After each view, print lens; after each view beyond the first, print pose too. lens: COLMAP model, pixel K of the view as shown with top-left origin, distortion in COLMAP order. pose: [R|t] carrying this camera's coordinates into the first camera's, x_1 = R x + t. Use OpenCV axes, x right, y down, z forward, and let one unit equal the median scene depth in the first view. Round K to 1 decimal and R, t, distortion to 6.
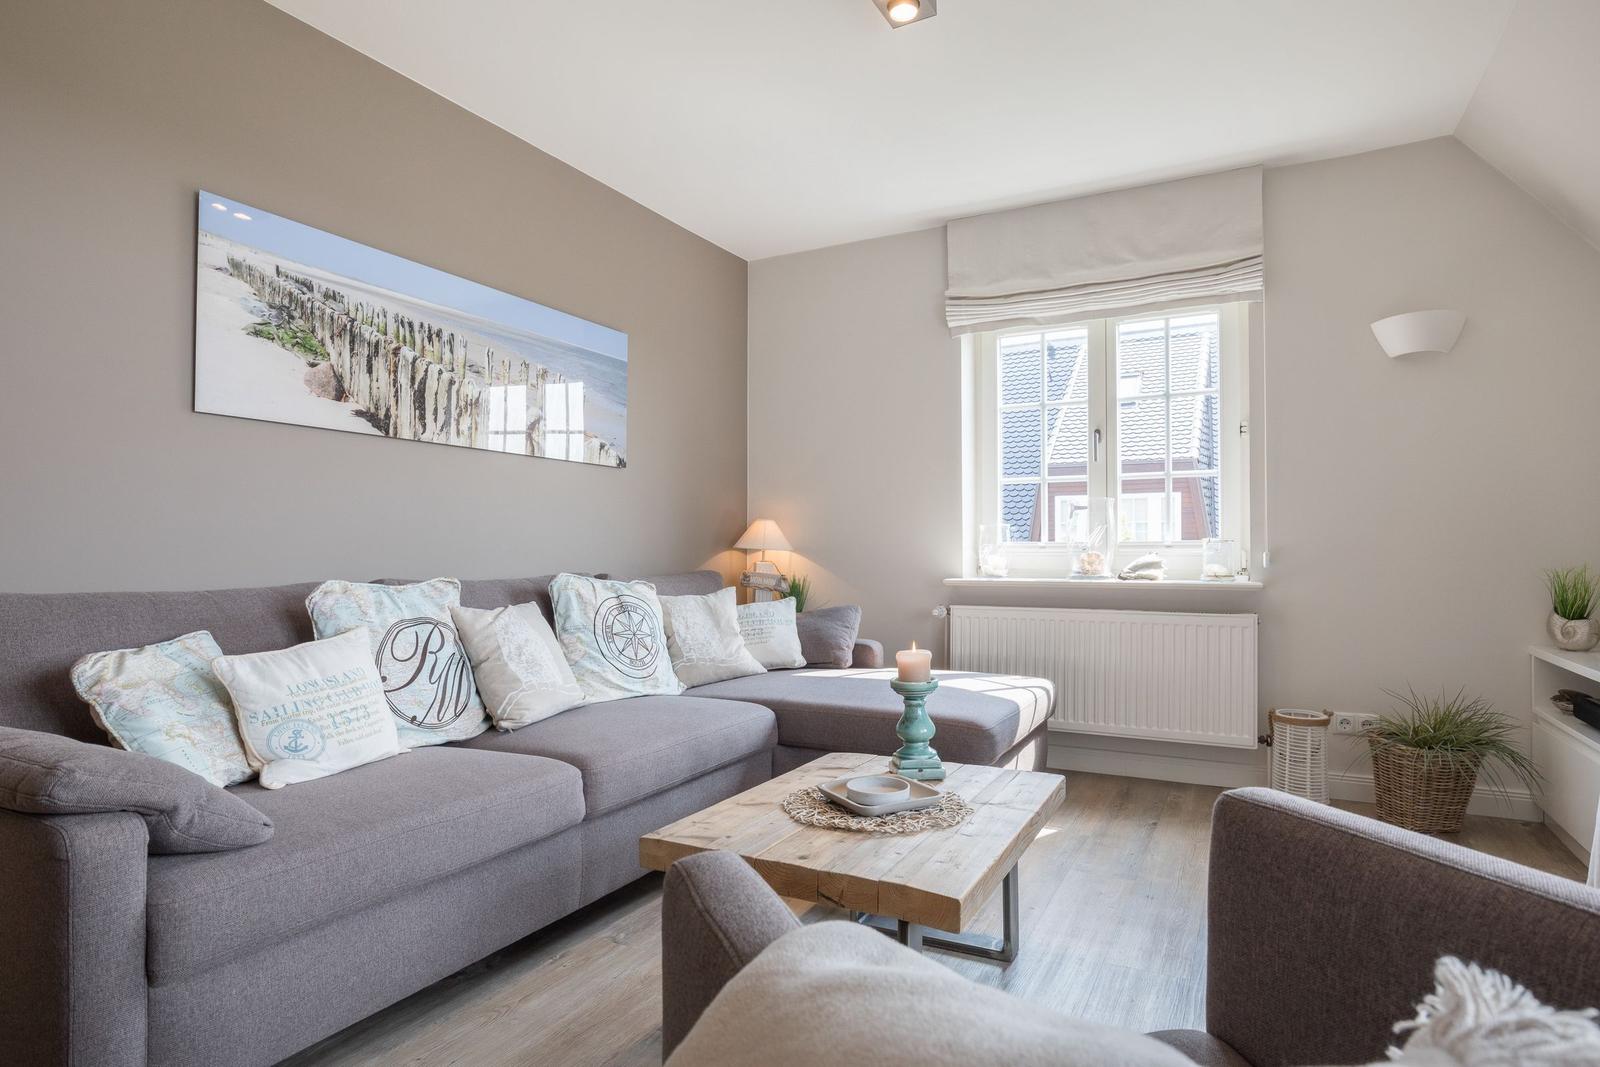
lens RADIAL K [[887.7, 0, 800.0], [0, 887.7, 533.5], [0, 0, 1]] dist [-0.001577, -0.000563]
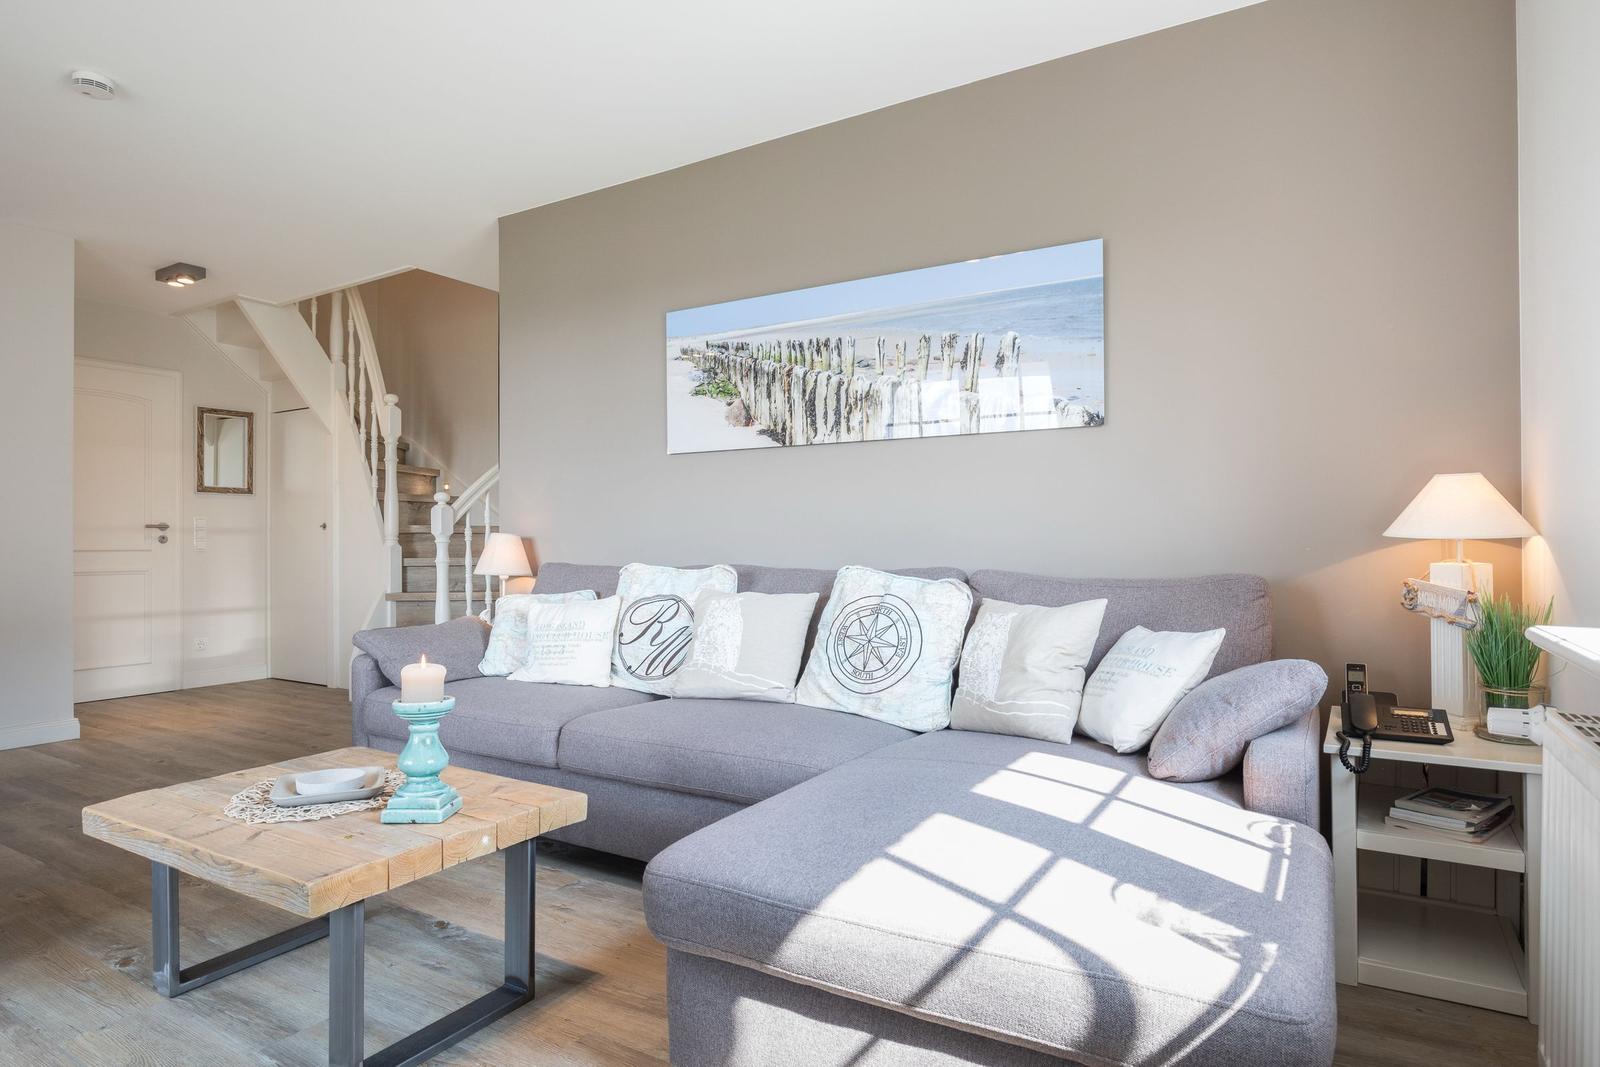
lens RADIAL K [[887.7, 0, 800.0], [0, 887.7, 533.5], [0, 0, 1]] dist [-0.001577, -0.000563]
pose [[-0.053799, -0.004766, -0.998540, 0.714689], [0.025832, 0.999647, -0.006163, 0.015963], [0.998218, -0.026126, -0.053657, 1.061500]]
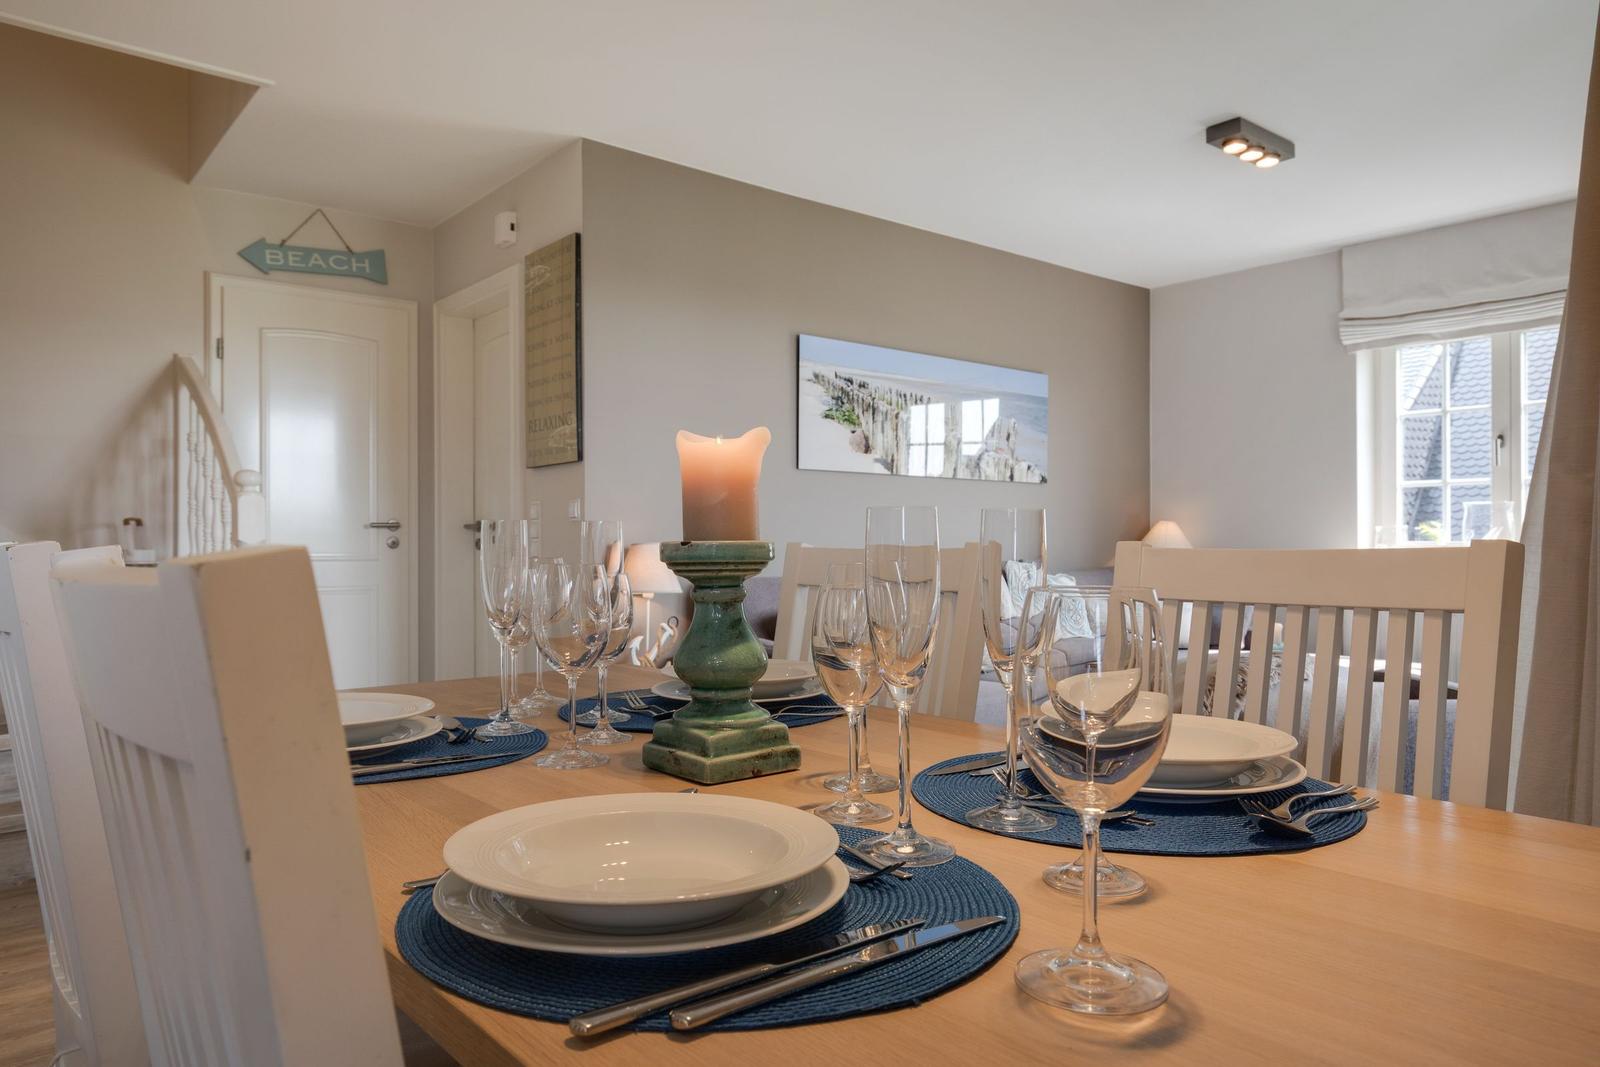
lens RADIAL K [[1063.4, 0, 800.0], [0, 1063.4, 533.5], [0, 0, 1]] dist [0.002808, -0.000147]
pose [[0.928220, -0.004128, -0.372008, 0.048531], [0.008372, 0.999917, 0.009794, -0.028675], [0.371937, -0.012205, 0.928178, -0.685968]]
